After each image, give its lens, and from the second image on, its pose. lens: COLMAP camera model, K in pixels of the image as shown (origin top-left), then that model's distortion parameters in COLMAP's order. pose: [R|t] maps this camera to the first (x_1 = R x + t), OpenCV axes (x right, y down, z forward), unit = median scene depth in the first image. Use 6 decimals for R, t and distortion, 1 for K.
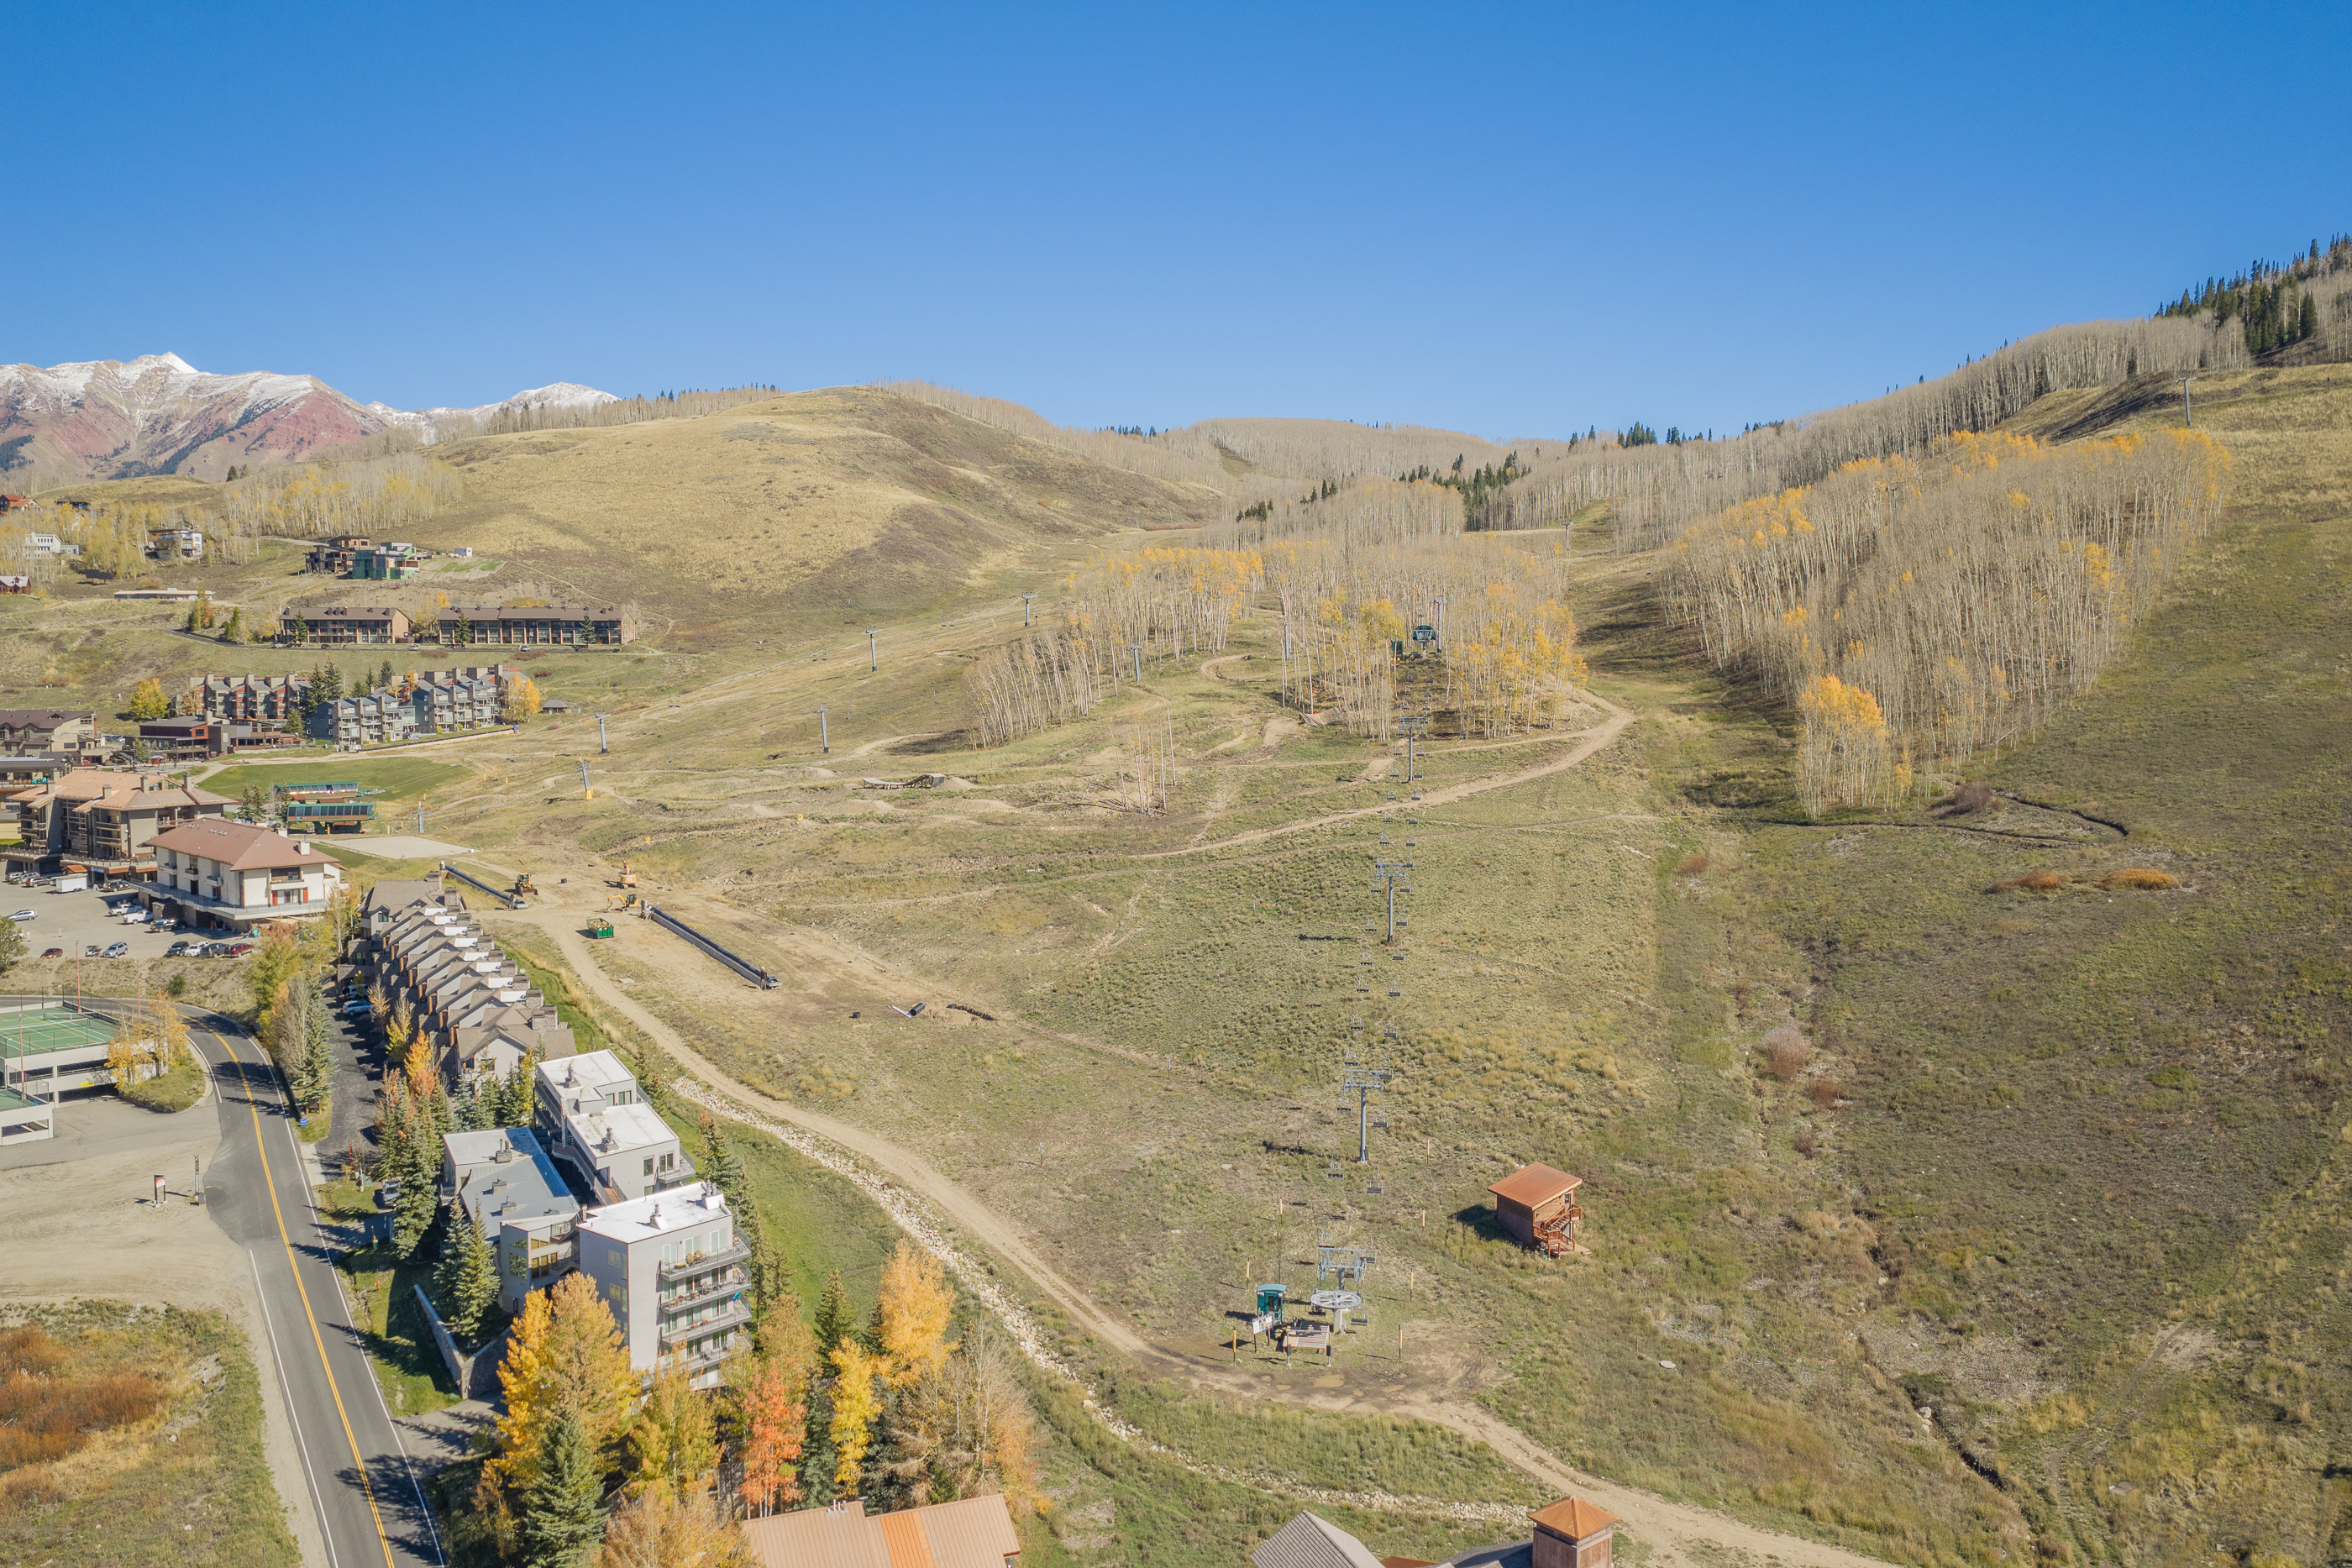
lens RADIAL K [[1937.3, 0, 1173.8], [0, 1937.3, 772.5], [0, 0, 1]] dist [0.018665, -0.041351]
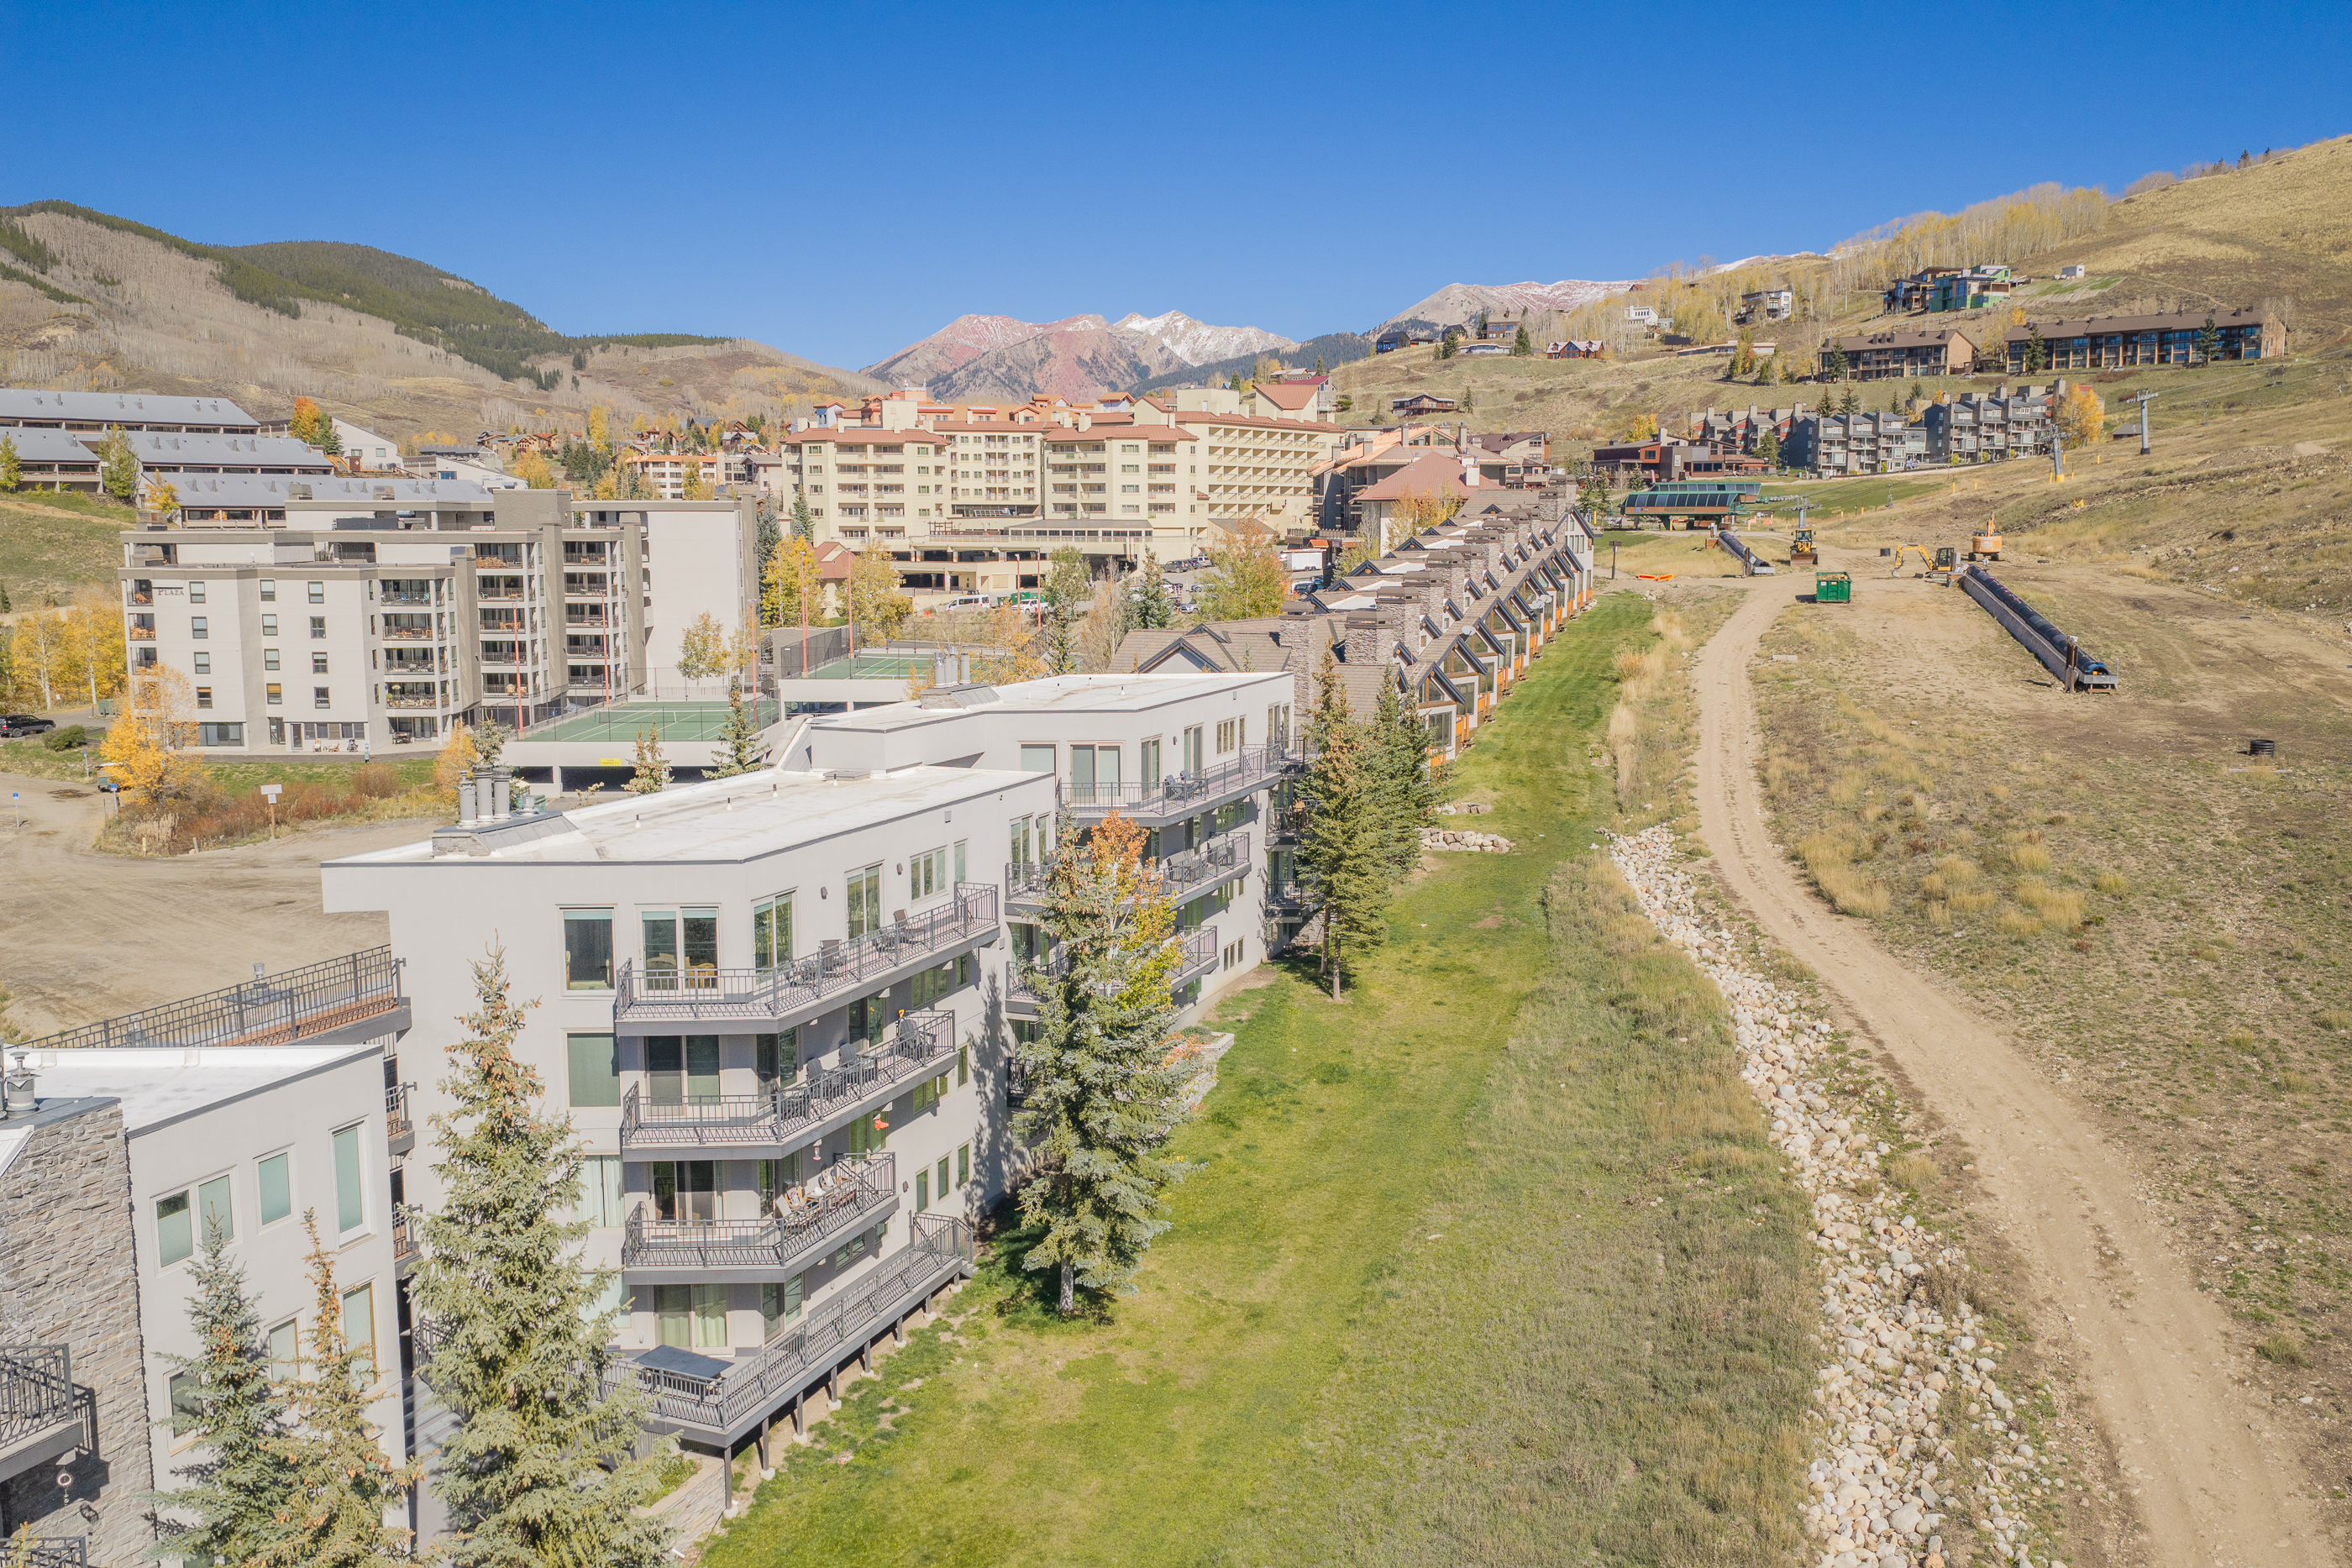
lens RADIAL K [[1937.3, 0, 1173.8], [0, 1937.3, 772.5], [0, 0, 1]] dist [0.018665, -0.041351]
pose [[0.665513, 0.097110, -0.740042, -0.013874], [-0.050699, 0.995092, 0.084985, 0.042599], [0.744663, -0.019039, 0.667169, 0.241371]]
